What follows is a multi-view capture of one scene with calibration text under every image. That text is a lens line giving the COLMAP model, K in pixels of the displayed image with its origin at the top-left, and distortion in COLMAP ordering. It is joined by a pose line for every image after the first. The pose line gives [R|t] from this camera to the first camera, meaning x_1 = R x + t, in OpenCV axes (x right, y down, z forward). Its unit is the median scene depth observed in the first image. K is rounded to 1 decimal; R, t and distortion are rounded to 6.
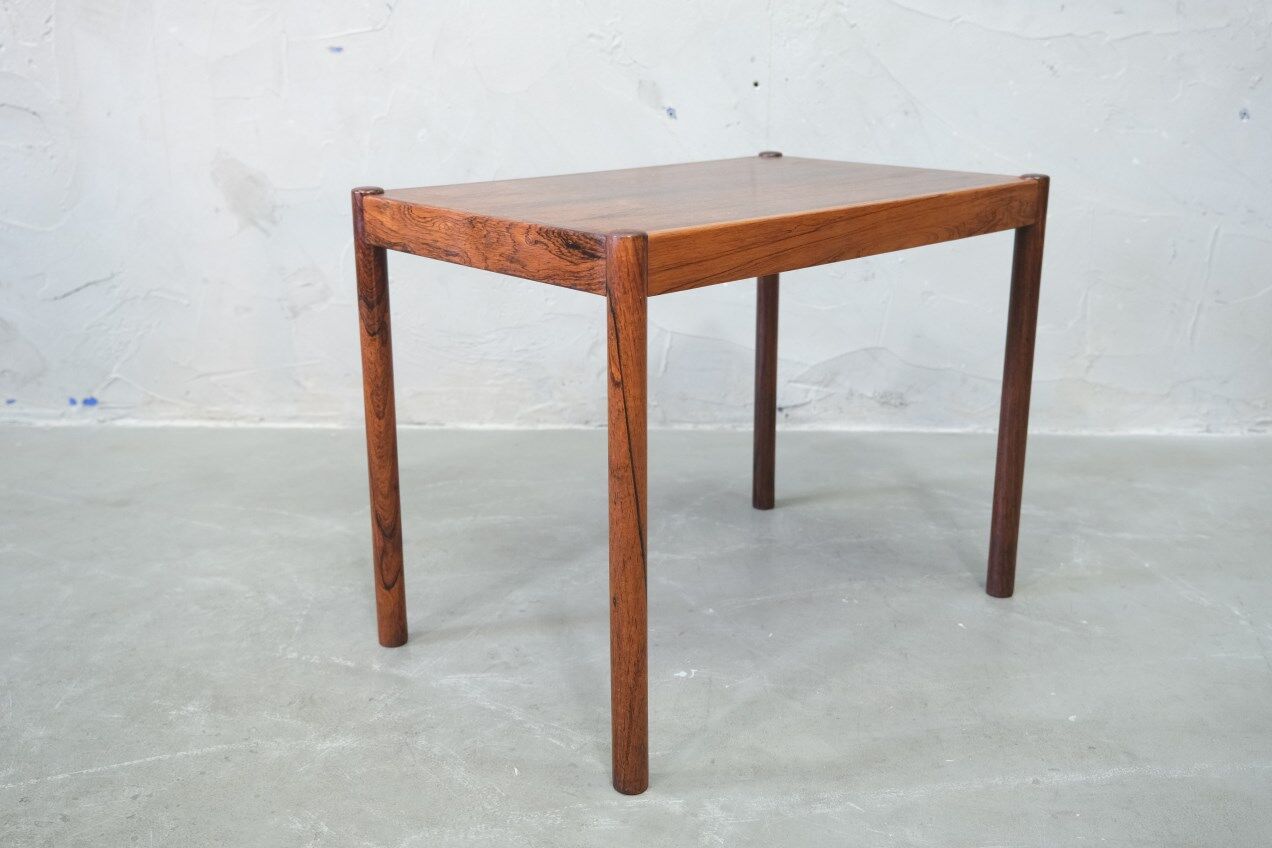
lens RADIAL K [[1263.5, 0, 642.2], [0, 1263.5, 414.6], [0, 0, 1]] dist [0.021300, 0.000000]
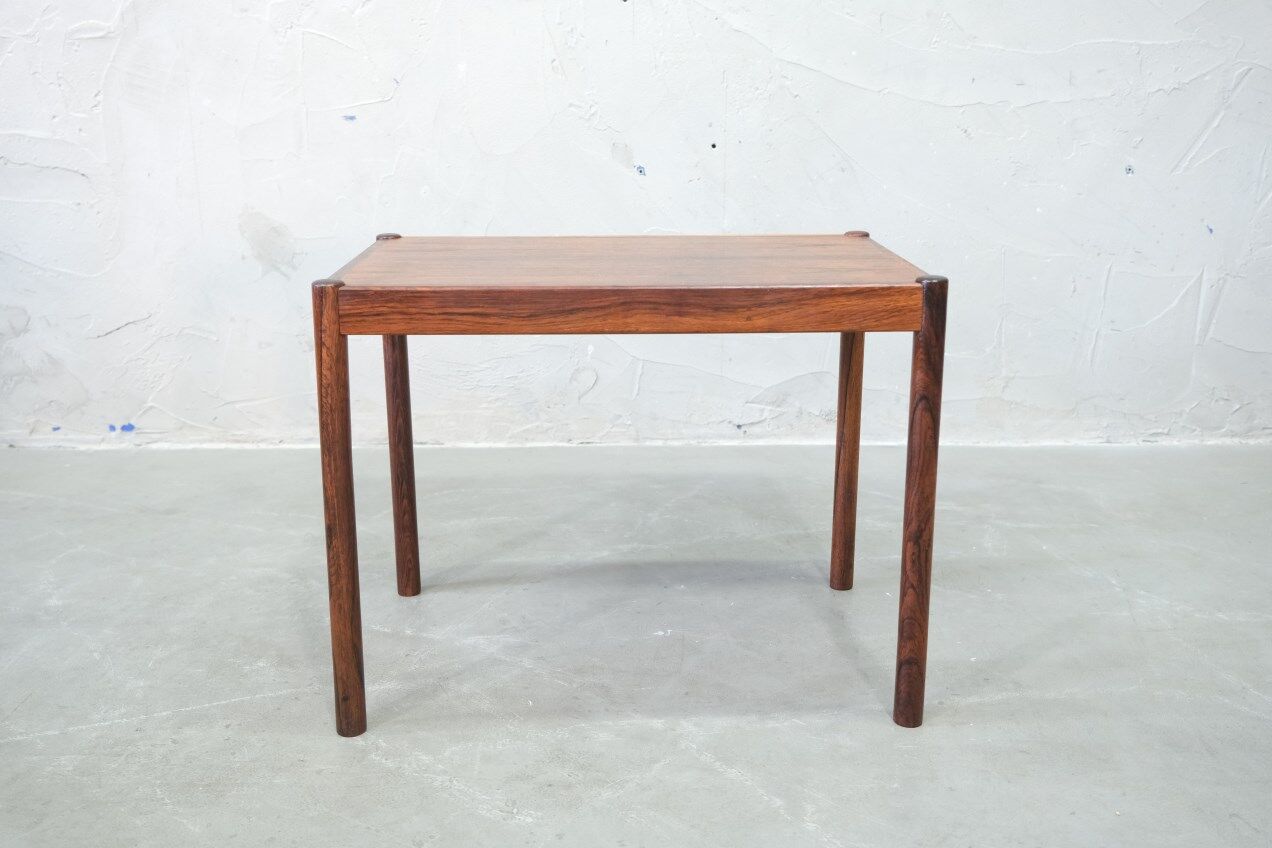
lens RADIAL K [[1263.5, 0, 640.7], [0, 1263.5, 424.2], [0, 0, 1]] dist [0.021300, 0.000000]
pose [[0.999515, -0.011598, 0.028896, -0.013565], [0.012301, 0.999630, -0.024274, 0.021554], [-0.028604, 0.024618, 0.999288, -0.152453]]
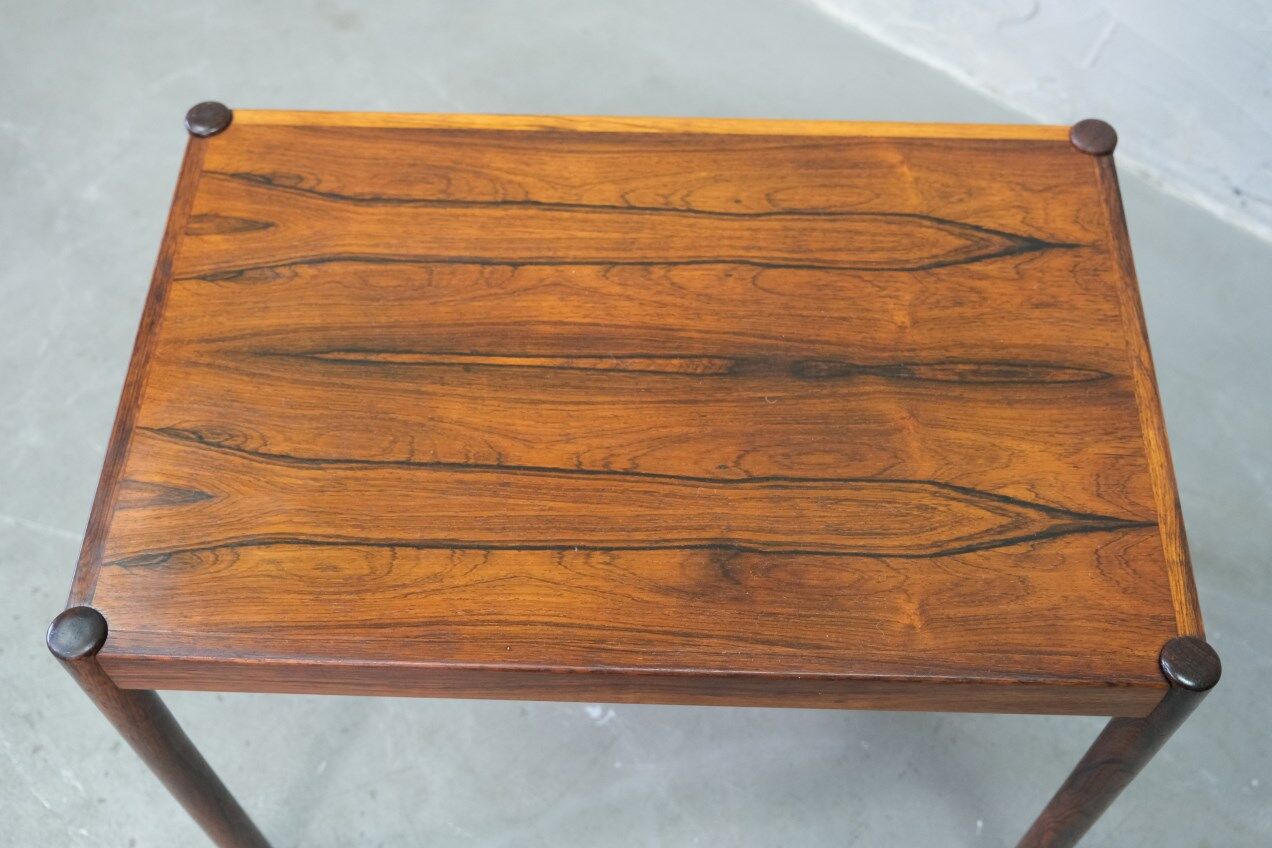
lens RADIAL K [[1442.0, 0, 638.9], [0, 1442.0, 423.7], [0, 0, 1]] dist [0.001911, 0.000000]
pose [[0.794496, 0.511269, -0.327689, 0.181692], [-0.170649, 0.705834, 0.687515, -0.398611], [0.582799, -0.490308, 0.648030, 0.326972]]
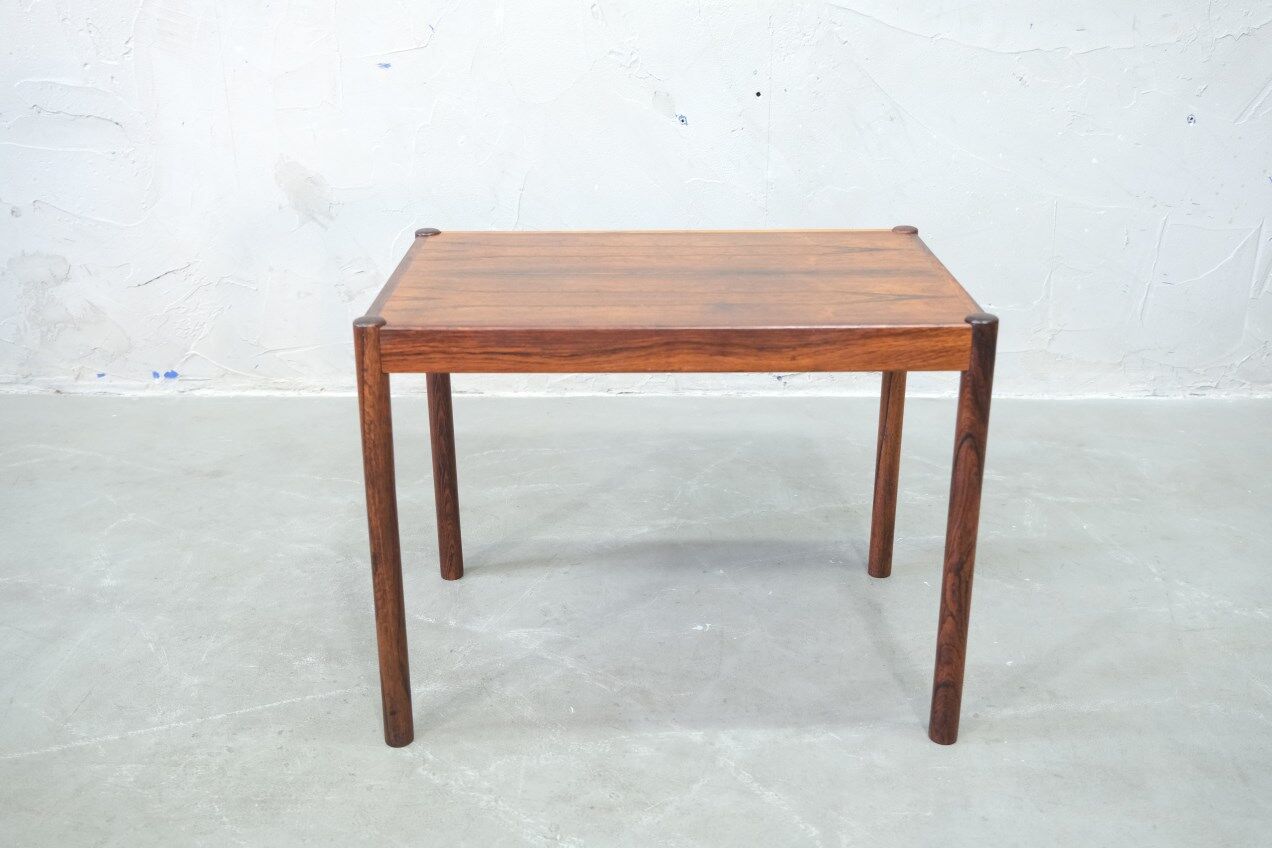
lens RADIAL K [[1263.5, 0, 642.4], [0, 1263.5, 422.6], [0, 0, 1]] dist [0.021300, 0.000000]
pose [[0.999978, -0.006620, 0.000540, -0.015796], [0.006548, 0.996172, 0.087165, -0.069933], [-0.001115, -0.087160, 0.996194, -0.147197]]
